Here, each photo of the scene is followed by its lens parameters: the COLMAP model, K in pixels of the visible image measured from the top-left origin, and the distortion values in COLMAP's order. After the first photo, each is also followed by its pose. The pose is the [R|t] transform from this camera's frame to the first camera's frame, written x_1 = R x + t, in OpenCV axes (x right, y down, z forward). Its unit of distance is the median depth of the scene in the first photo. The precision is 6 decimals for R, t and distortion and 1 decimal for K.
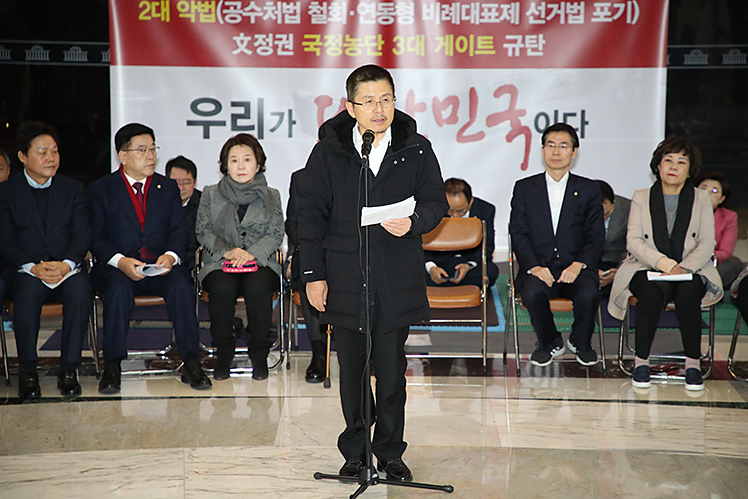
lens RADIAL K [[2043.5, 0, 373.2], [0, 2043.5, 249.3], [0, 0, 1]] dist [0.721052, 0.000000]
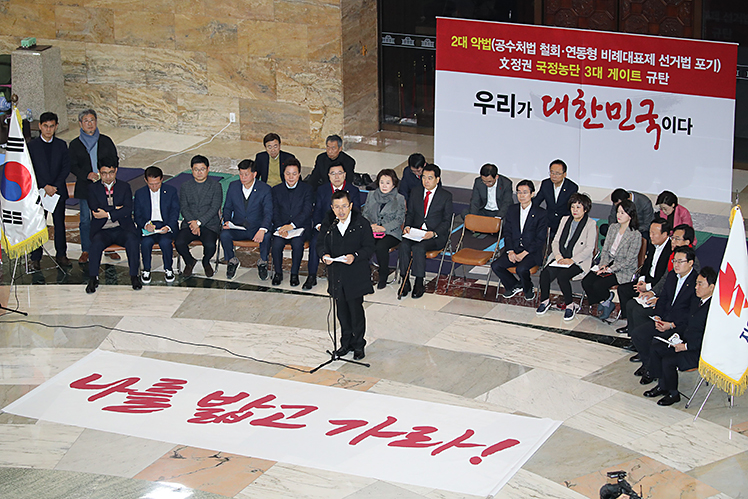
lens RADIAL K [[2158.1, 0, 374.5], [0, 2158.1, 245.5], [0, 0, 1]] dist [-0.168937, 0.000000]
pose [[0.907398, 0.112575, -0.404915, 0.593940], [-0.044525, 0.983785, 0.173734, -0.260195], [0.417908, -0.139617, 0.897697, -0.706277]]
